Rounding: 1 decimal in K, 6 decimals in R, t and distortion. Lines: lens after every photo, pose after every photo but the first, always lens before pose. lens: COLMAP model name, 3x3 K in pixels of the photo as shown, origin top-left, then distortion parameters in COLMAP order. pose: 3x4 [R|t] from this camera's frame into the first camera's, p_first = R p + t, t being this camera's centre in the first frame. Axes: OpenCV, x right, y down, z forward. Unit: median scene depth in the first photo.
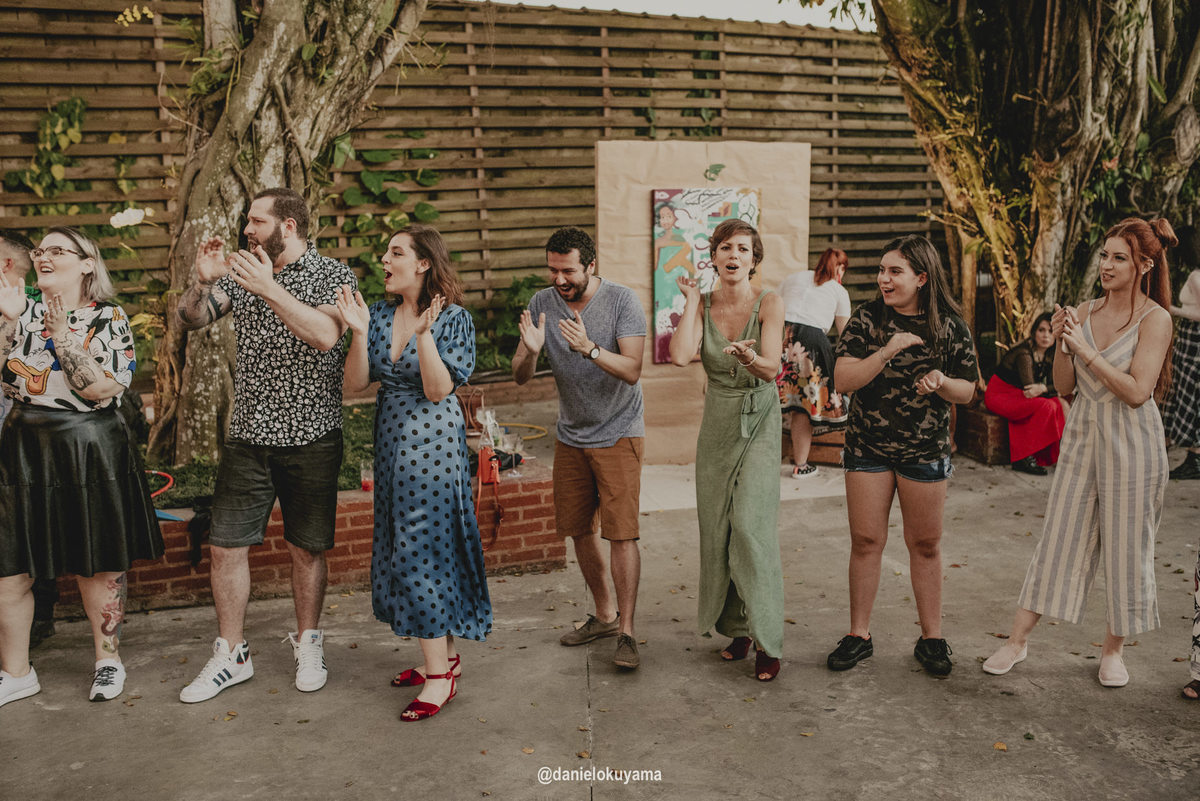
lens RADIAL K [[1136.4, 0, 600.0], [0, 1136.4, 400.5], [0, 0, 1]] dist [-0.056677, 0.070386]
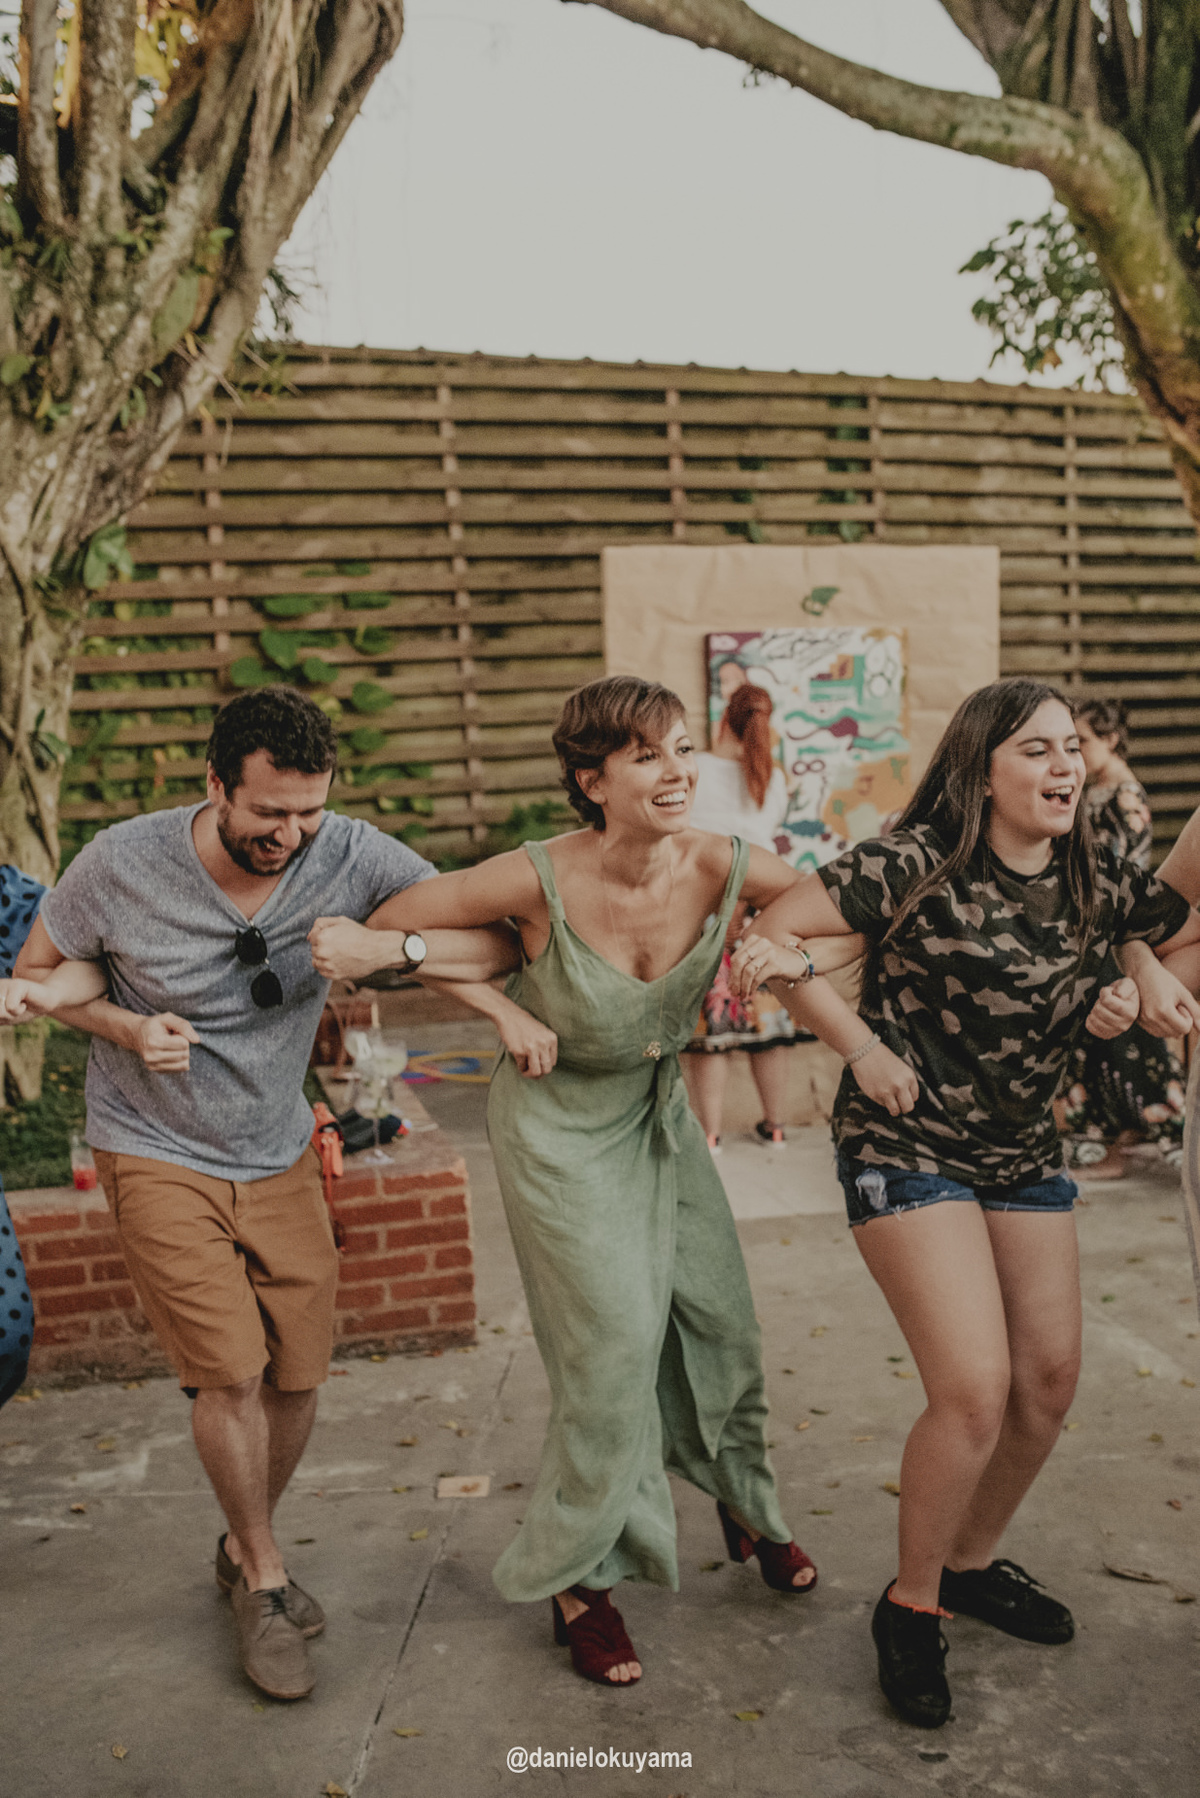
lens RADIAL K [[1702.7, 0, 601.3], [0, 1702.7, 890.4], [0, 0, 1]] dist [-0.056677, 0.070386]
pose [[0.995619, -0.006616, -0.093271, 0.050572], [0.000060, 0.997538, -0.070121, -0.000980], [0.093506, 0.069809, 0.993168, 0.123714]]
